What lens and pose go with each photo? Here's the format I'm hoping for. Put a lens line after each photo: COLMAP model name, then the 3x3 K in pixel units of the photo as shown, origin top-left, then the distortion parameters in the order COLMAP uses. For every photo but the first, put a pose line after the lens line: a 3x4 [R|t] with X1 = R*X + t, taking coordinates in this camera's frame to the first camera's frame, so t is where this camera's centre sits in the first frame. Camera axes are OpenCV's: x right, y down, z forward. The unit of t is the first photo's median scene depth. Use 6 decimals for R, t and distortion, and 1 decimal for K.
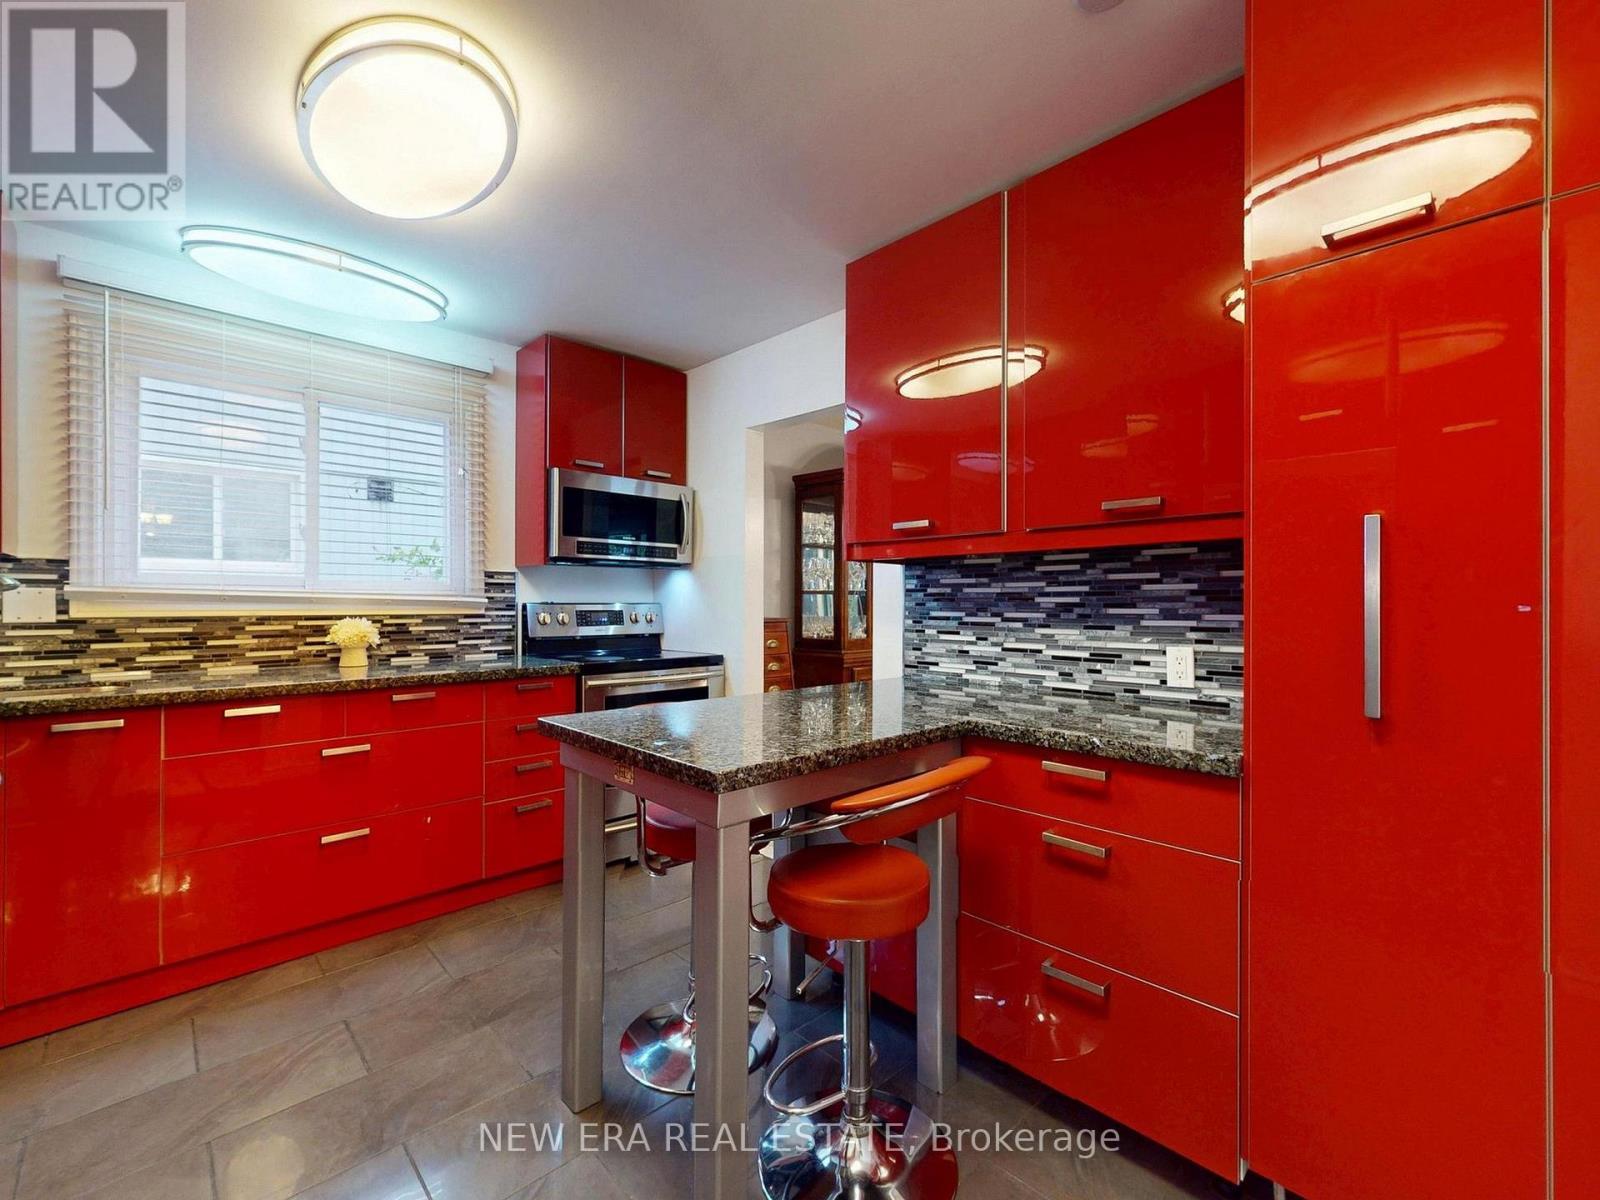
lens RADIAL K [[684.0, 0, 804.3], [0, 684.0, 600.3], [0, 0, 1]] dist [-0.001854, -0.000181]
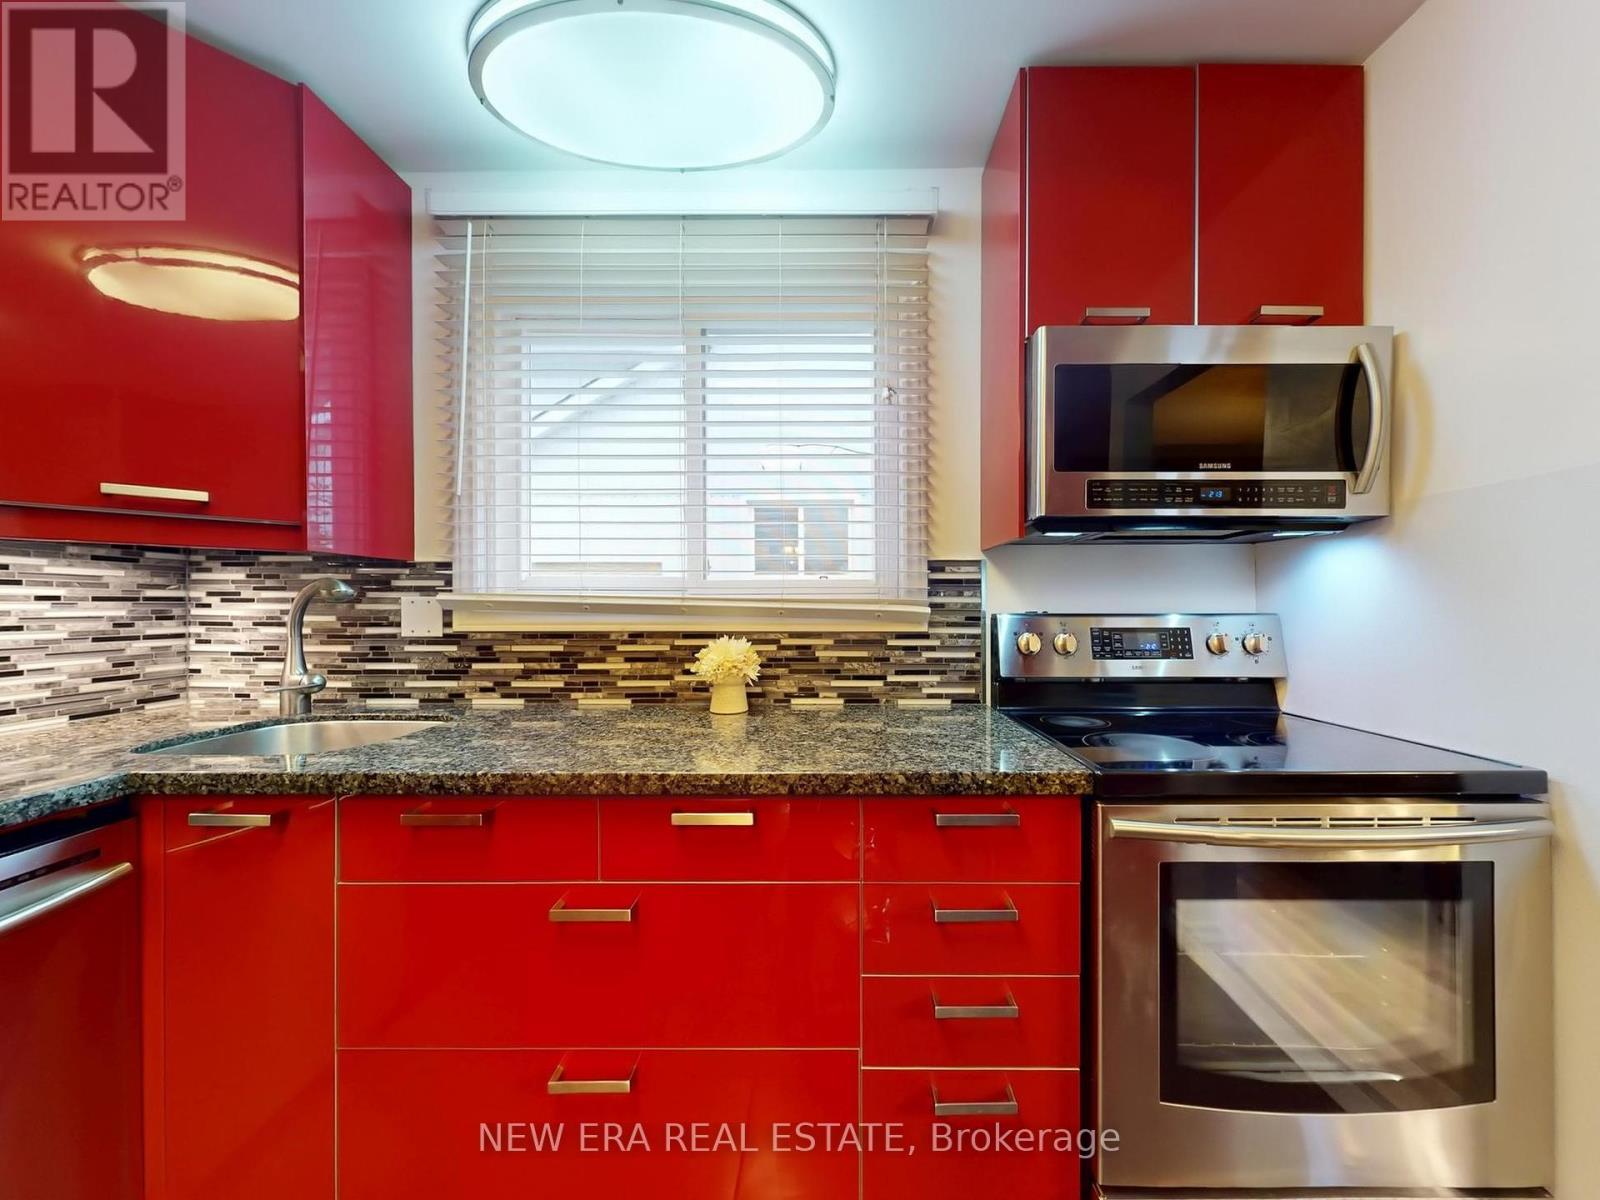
lens RADIAL K [[613.1, 0, 798.0], [0, 613.1, 606.3], [0, 0, 1]] dist [-0.013202, -0.000124]
pose [[0.708830, -0.004857, -0.705362, -0.189488], [0.003489, 0.999988, -0.003379, -0.001164], [0.705370, -0.000066, 0.708839, 0.593954]]
